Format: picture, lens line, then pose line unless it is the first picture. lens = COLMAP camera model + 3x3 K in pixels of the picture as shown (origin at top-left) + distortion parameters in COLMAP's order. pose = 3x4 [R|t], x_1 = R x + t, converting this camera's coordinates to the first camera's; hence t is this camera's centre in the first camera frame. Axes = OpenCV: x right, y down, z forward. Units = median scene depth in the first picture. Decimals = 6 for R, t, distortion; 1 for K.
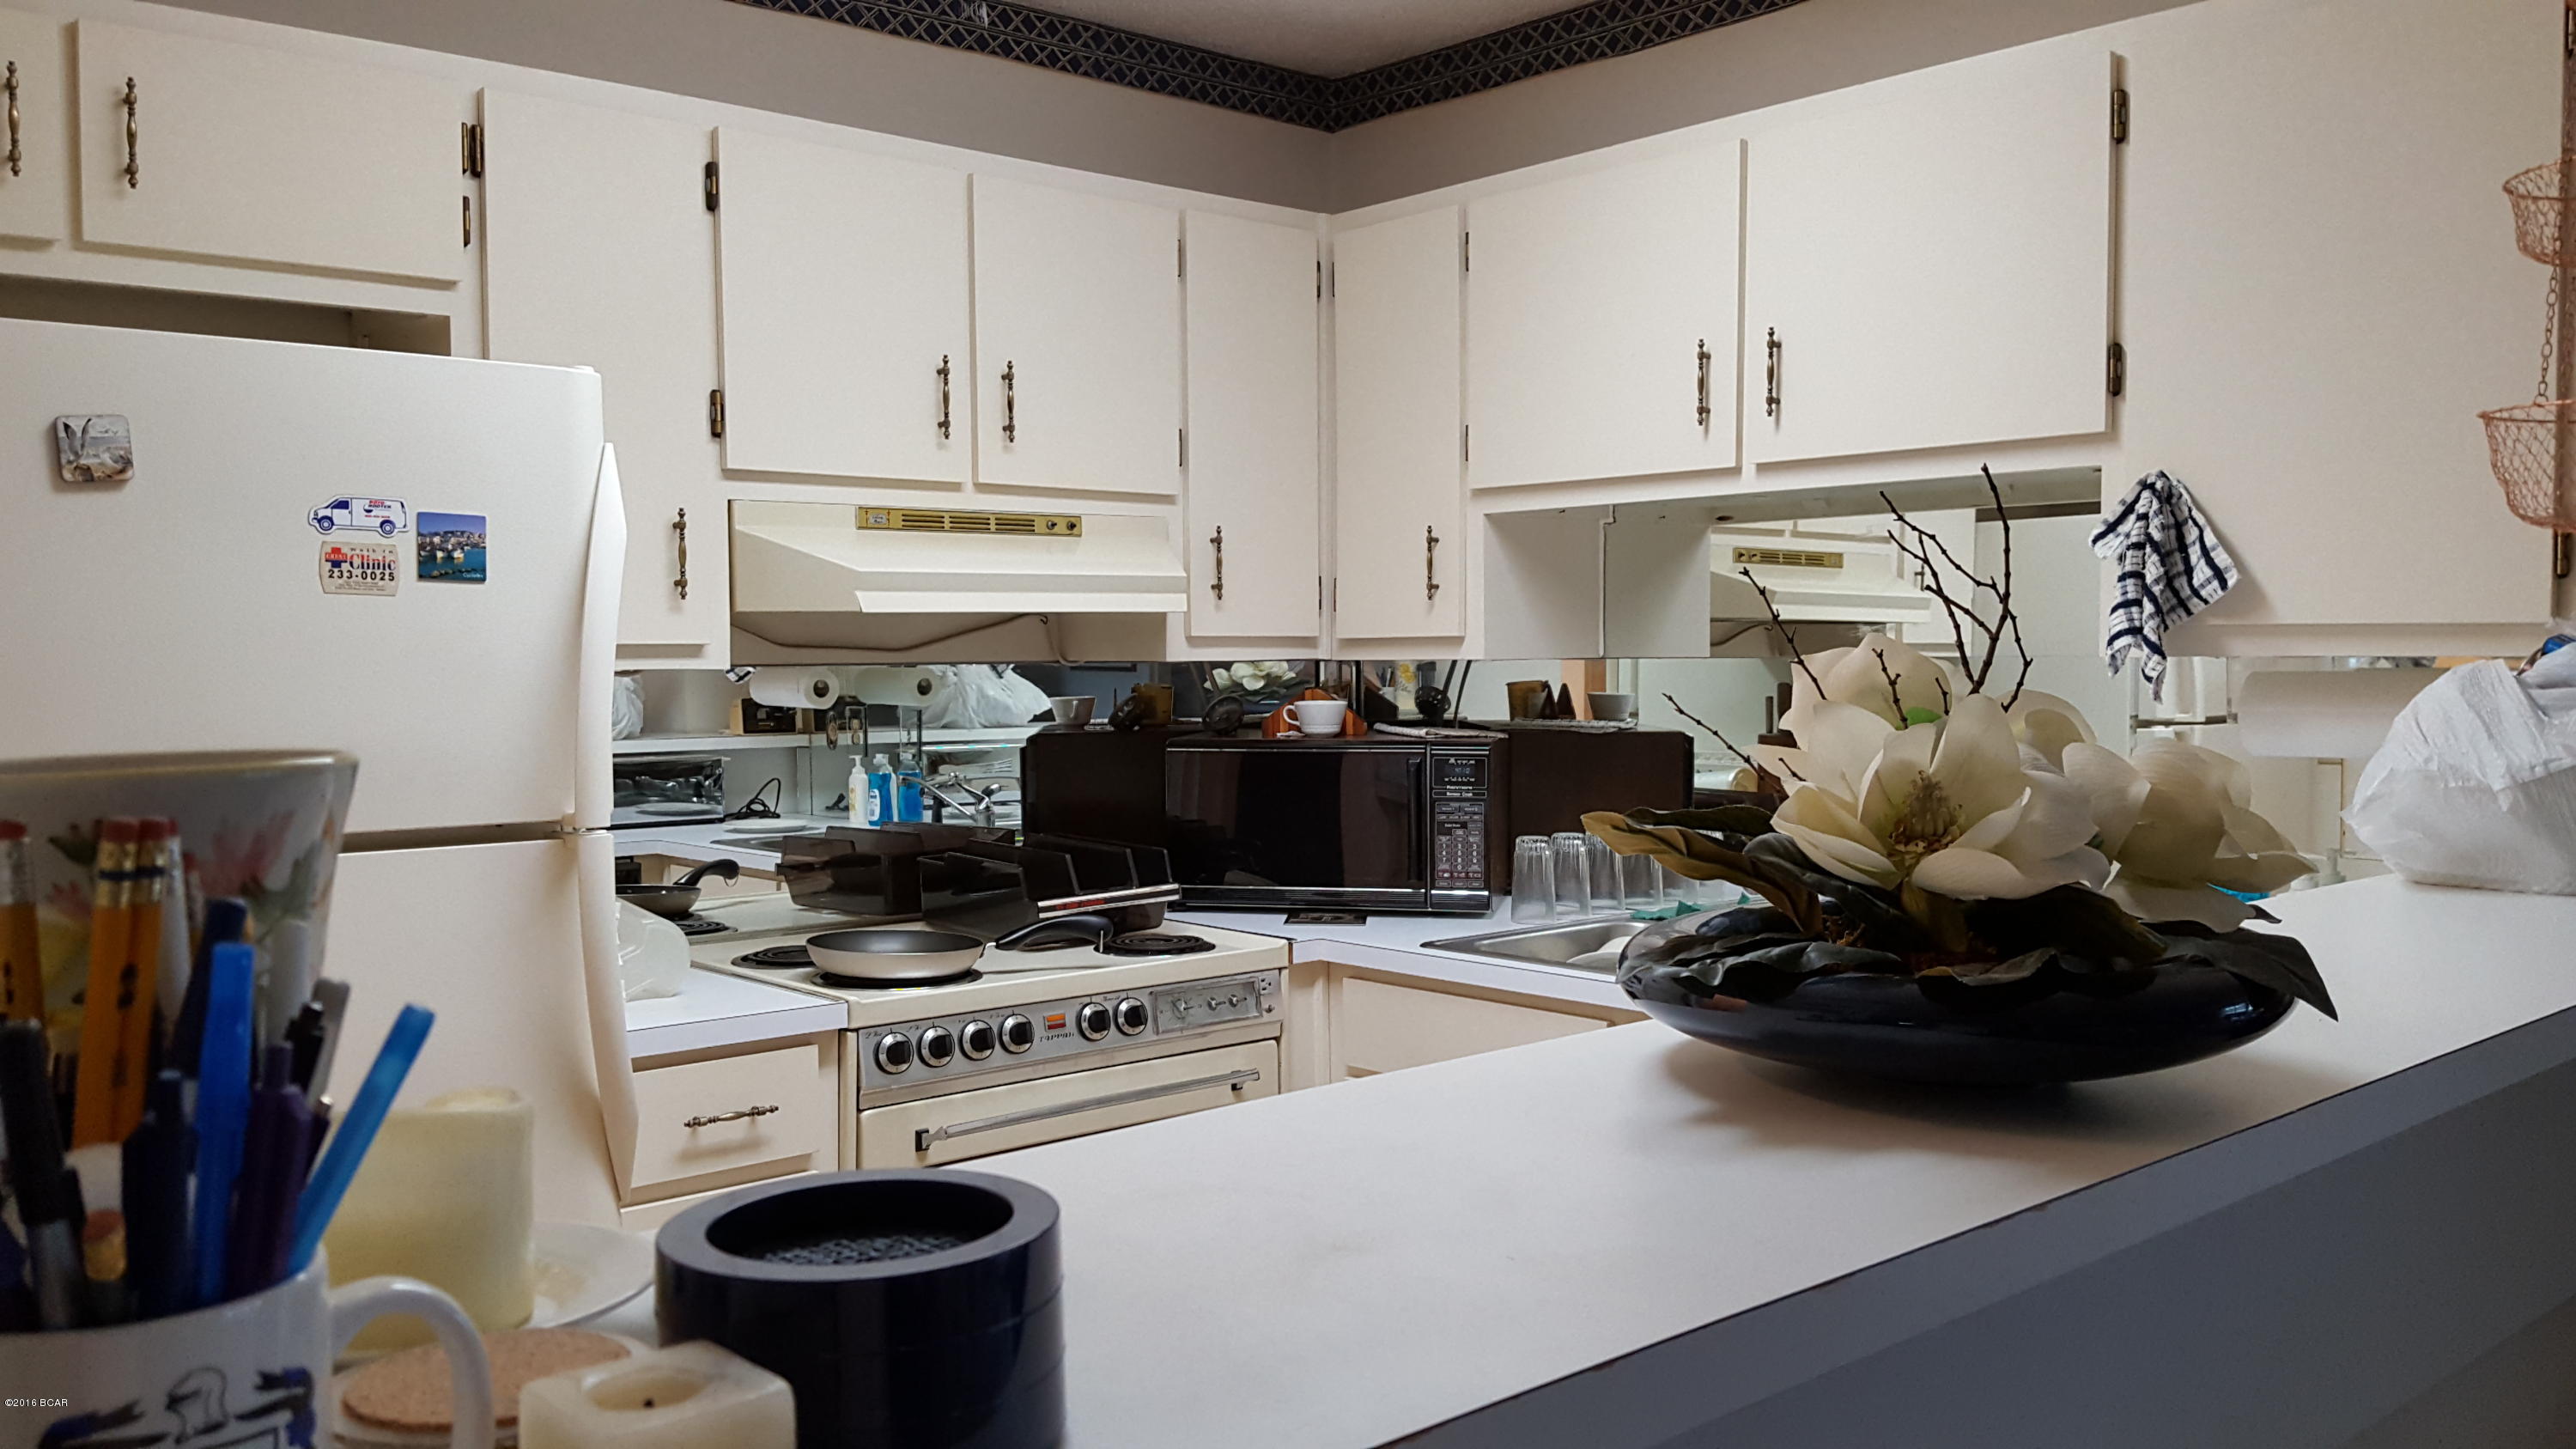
lens RADIAL K [[2040.7, 0, 1251.5], [0, 2040.7, 758.4], [0, 0, 1]] dist [0.124663, -0.242689]
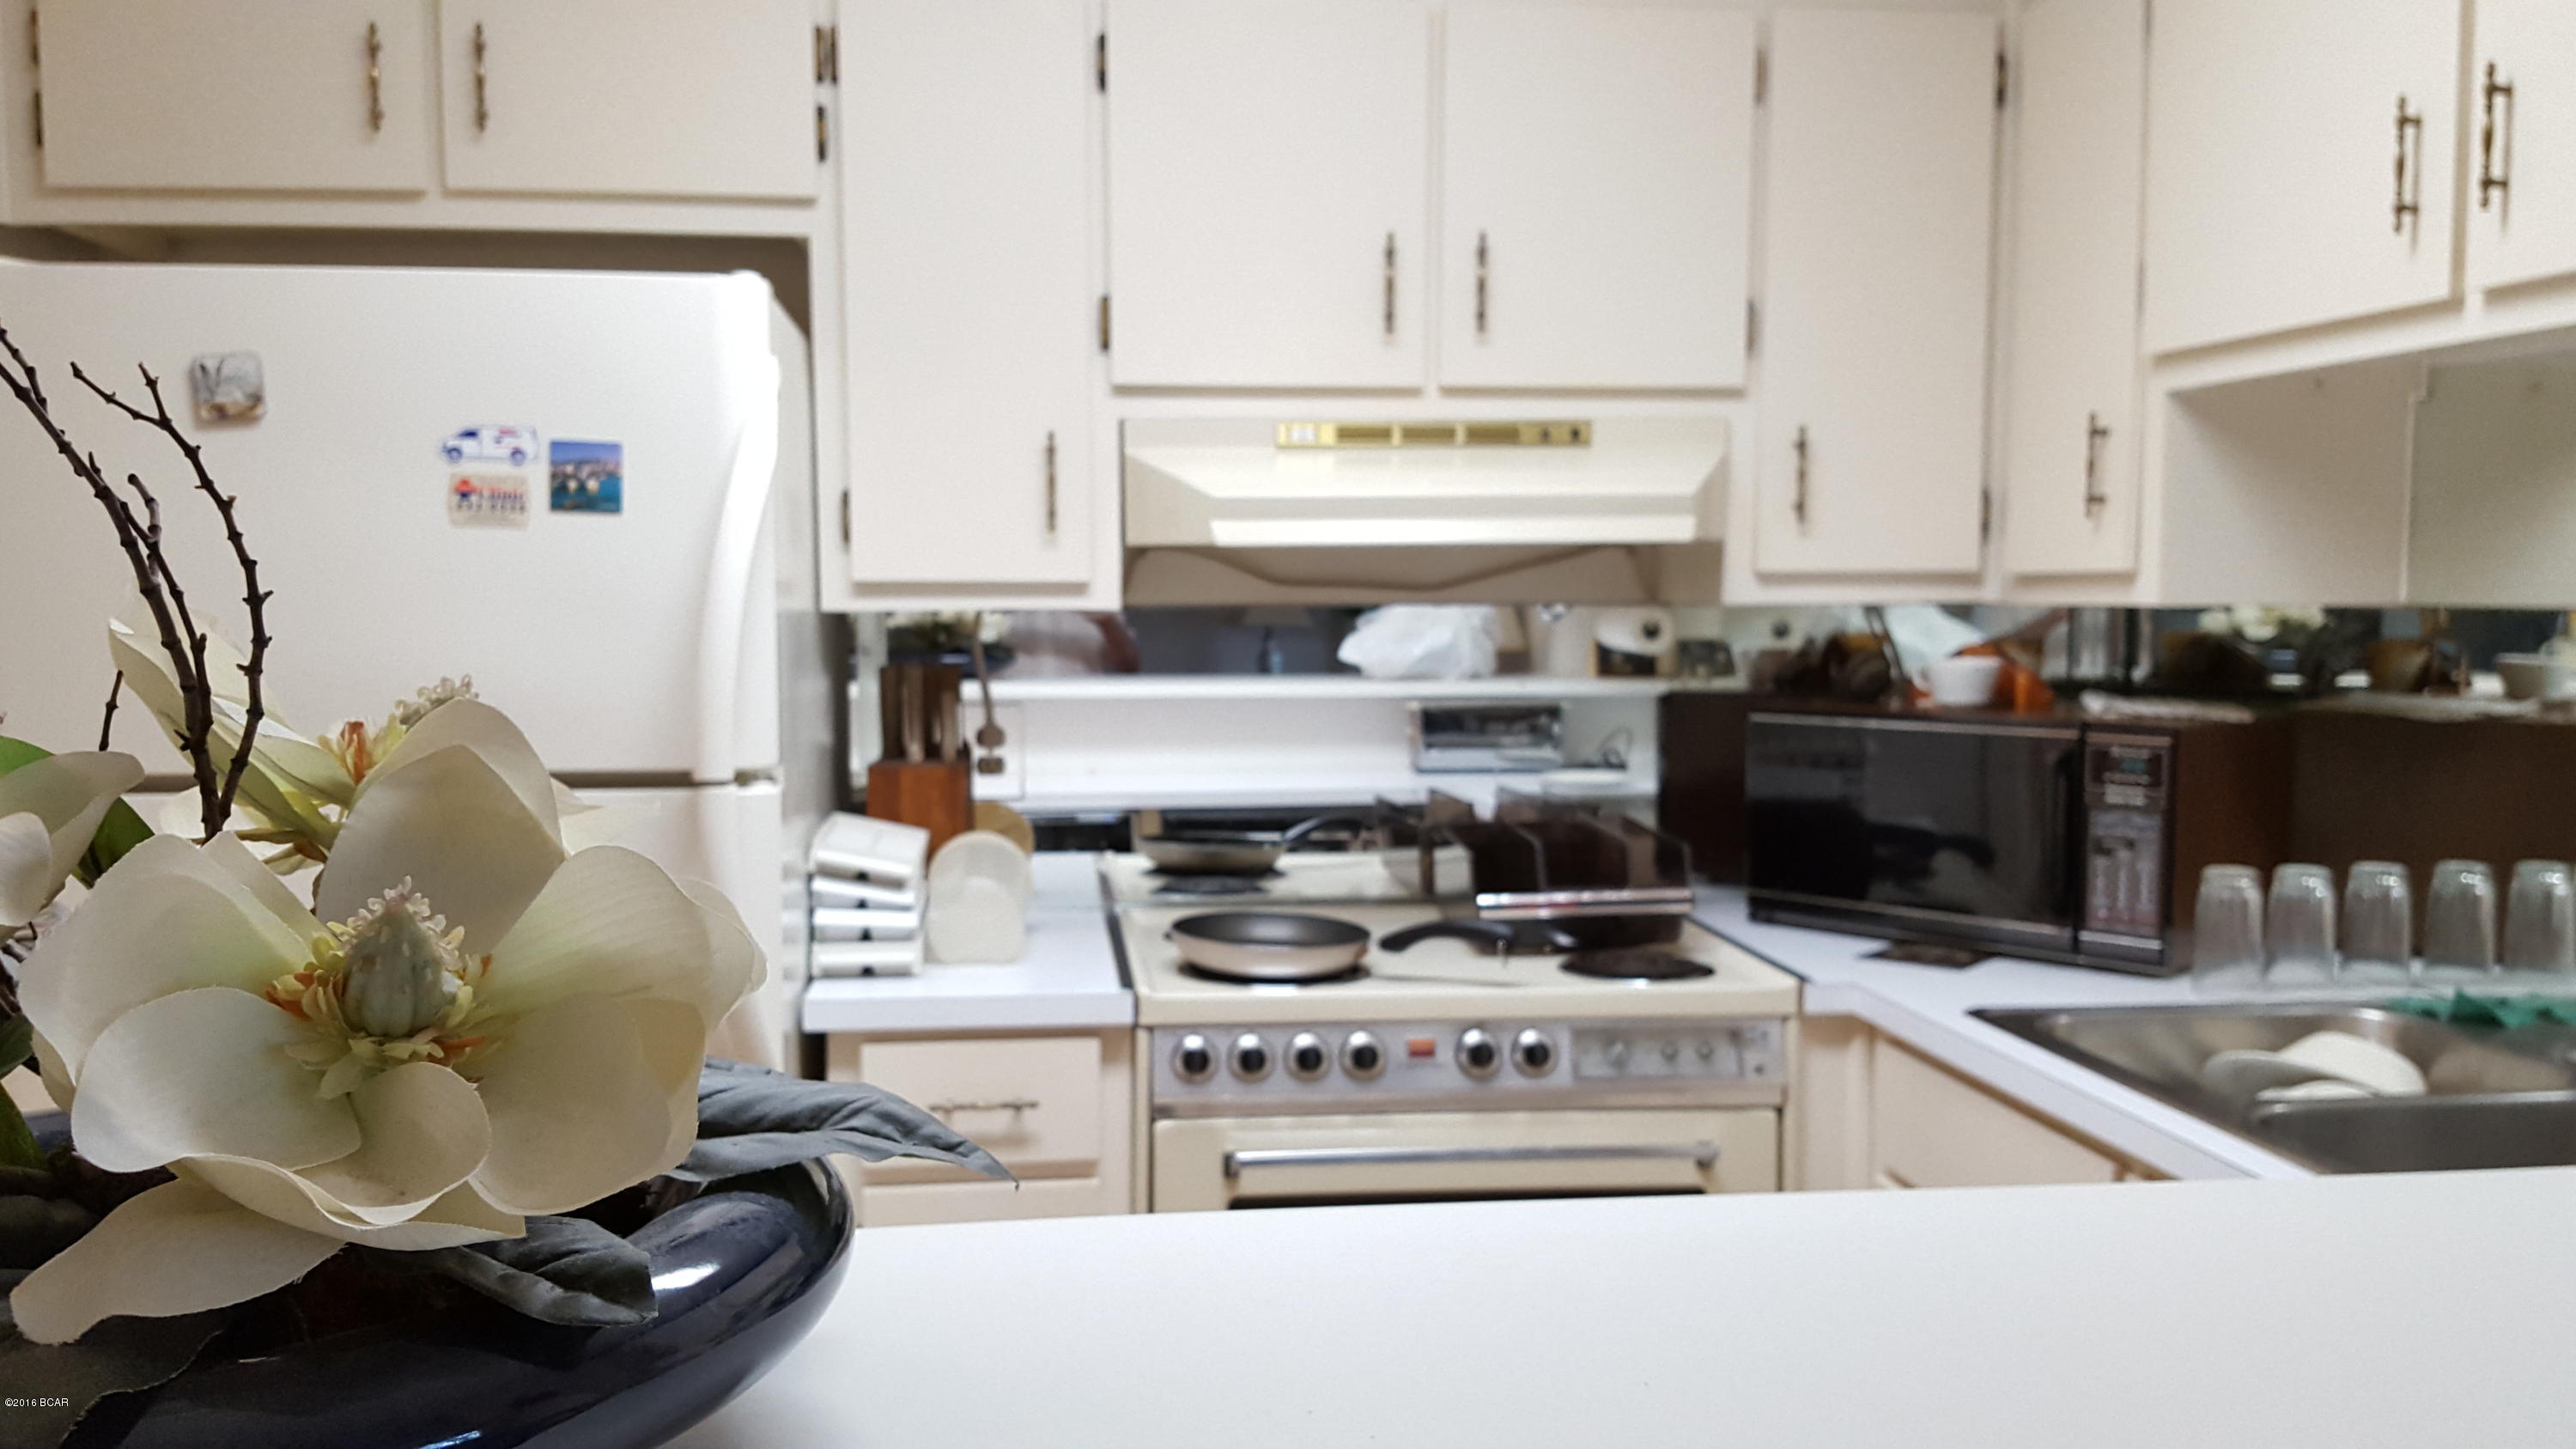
lens RADIAL K [[2040.7, 0, 1251.5], [0, 2040.7, 758.4], [0, 0, 1]] dist [0.124663, -0.242689]
pose [[0.818016, 0.054834, -0.572576, 0.308664], [-0.036564, 0.998389, 0.043376, -0.018940], [0.574032, -0.014547, 0.818704, 0.299846]]
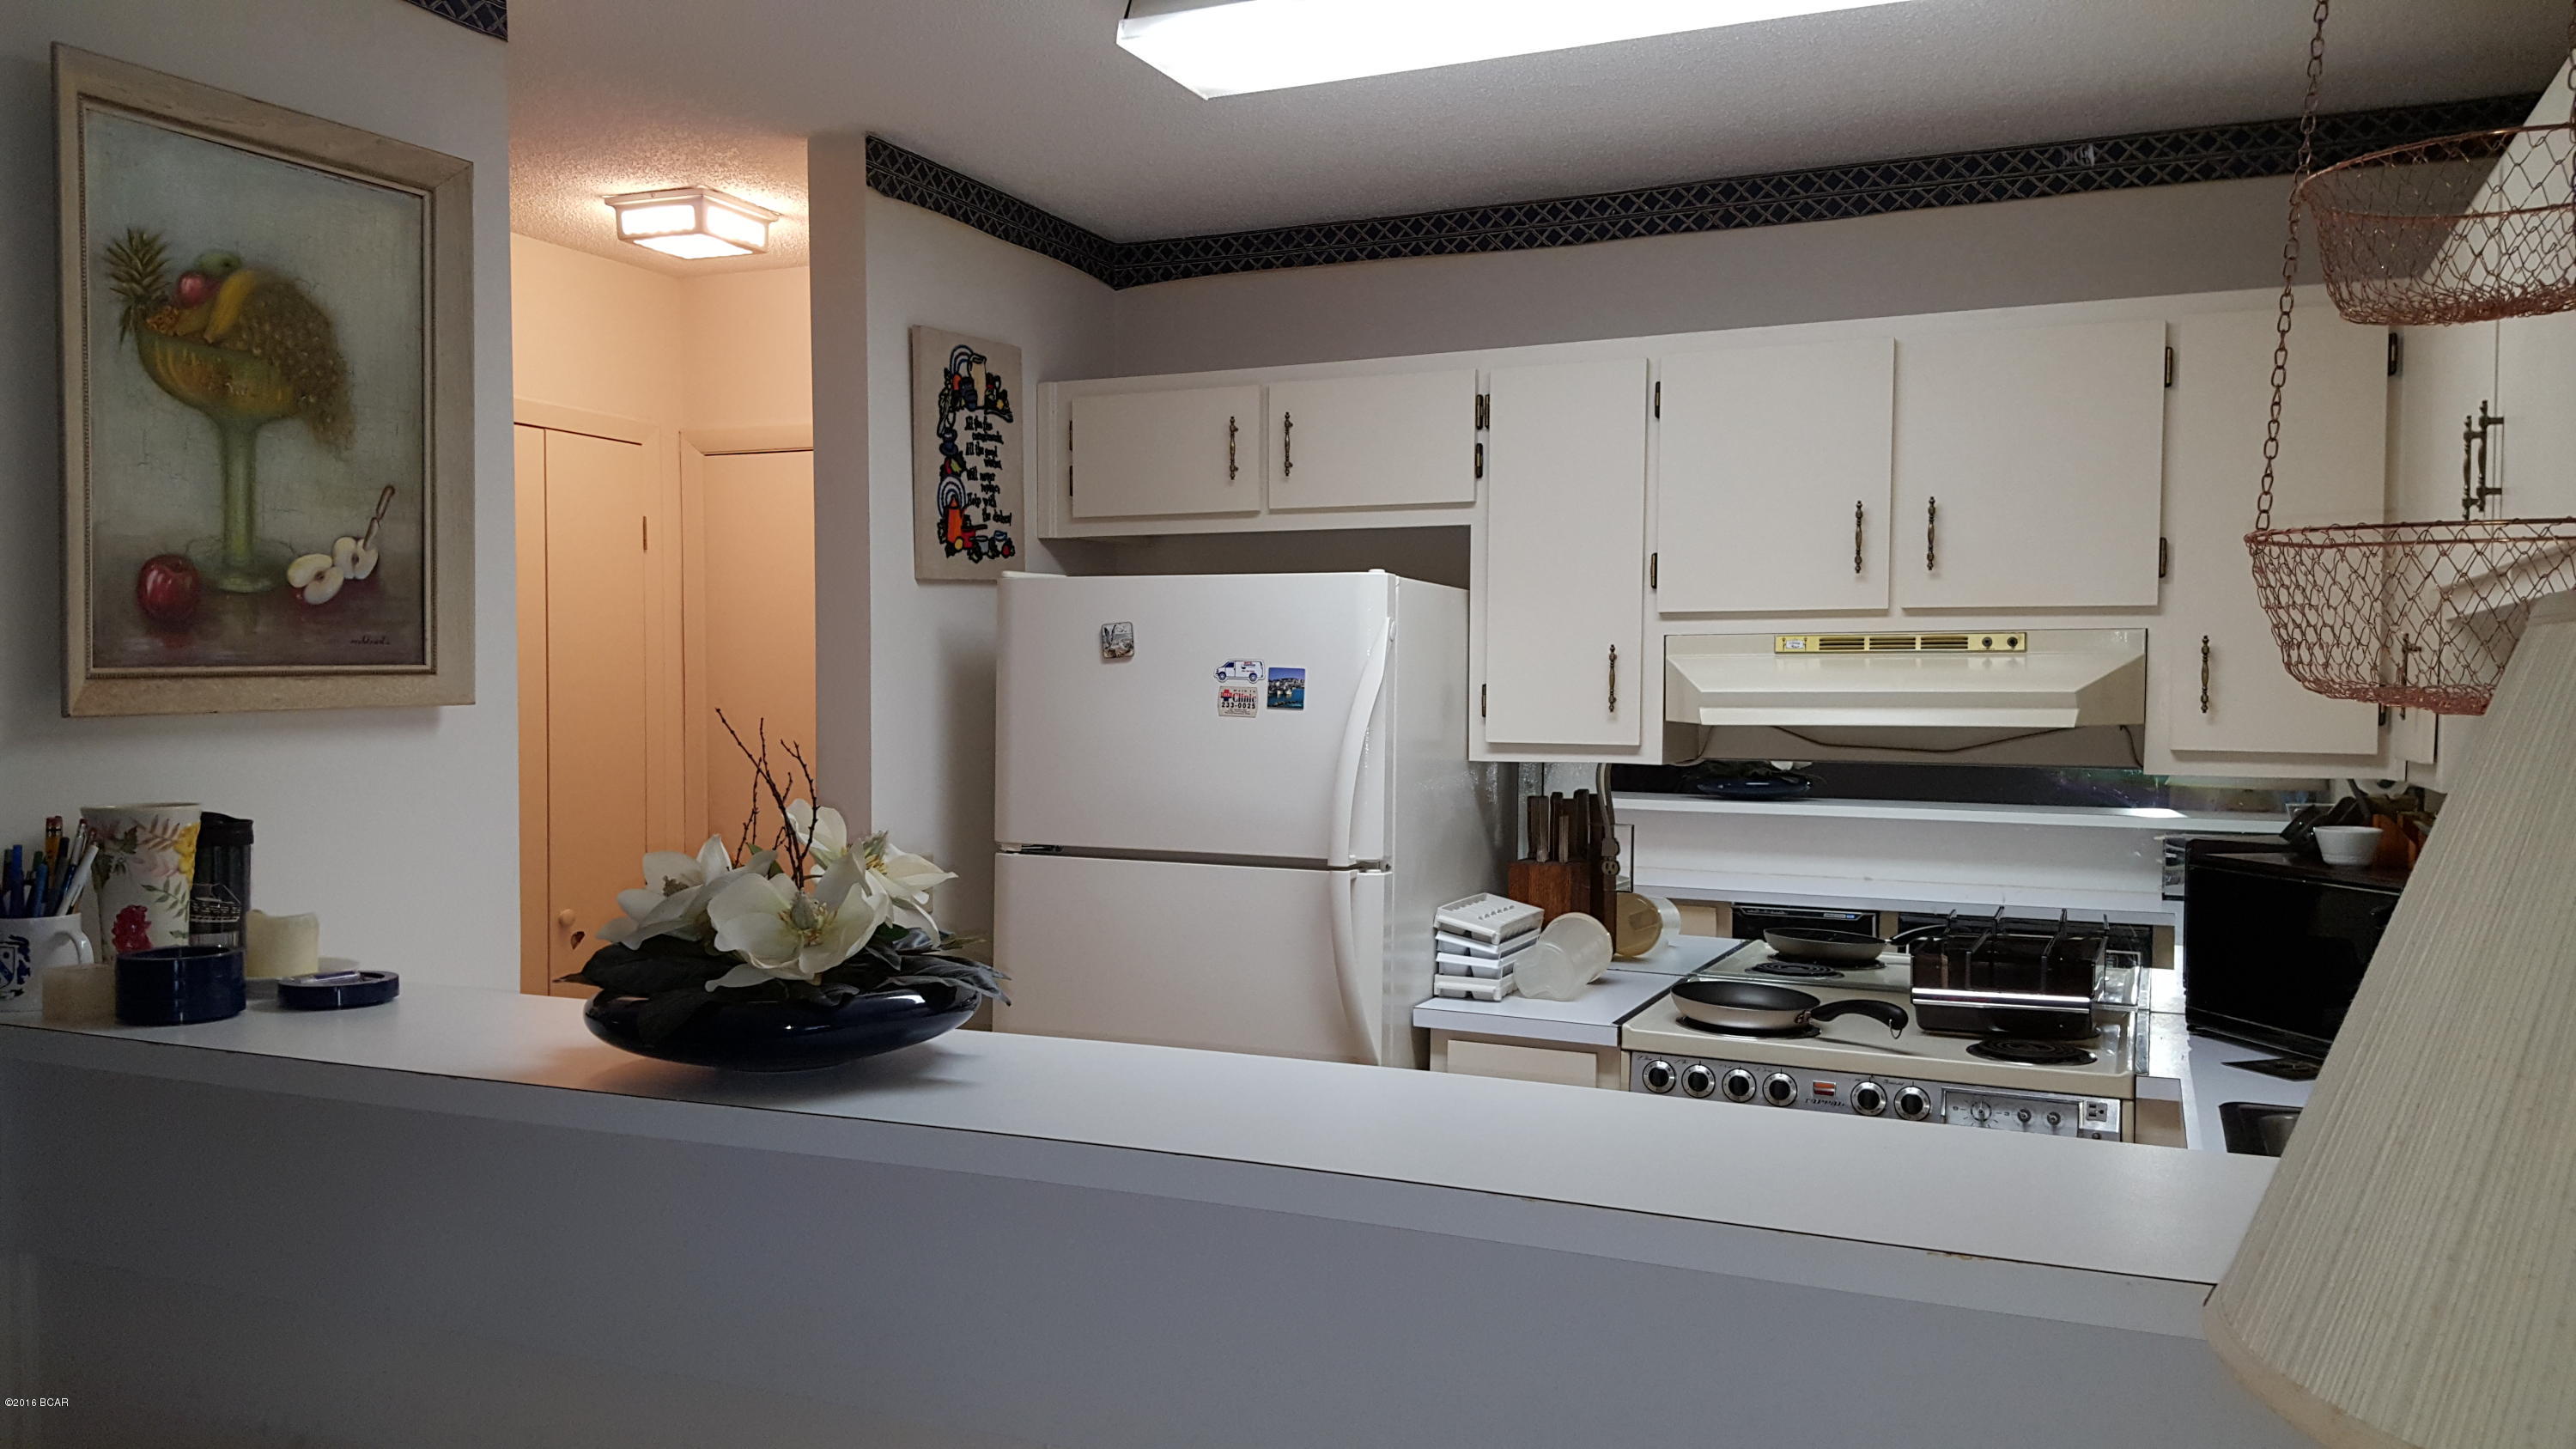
lens RADIAL K [[1886.7, 0, 1272.1], [0, 1886.7, 735.8], [0, 0, 1]] dist [0.137297, -0.226844]
pose [[0.409705, 0.036631, -0.911482, 0.739886], [-0.060125, 0.998105, 0.013087, -0.062336], [0.910234, 0.049442, 0.411131, 0.278902]]
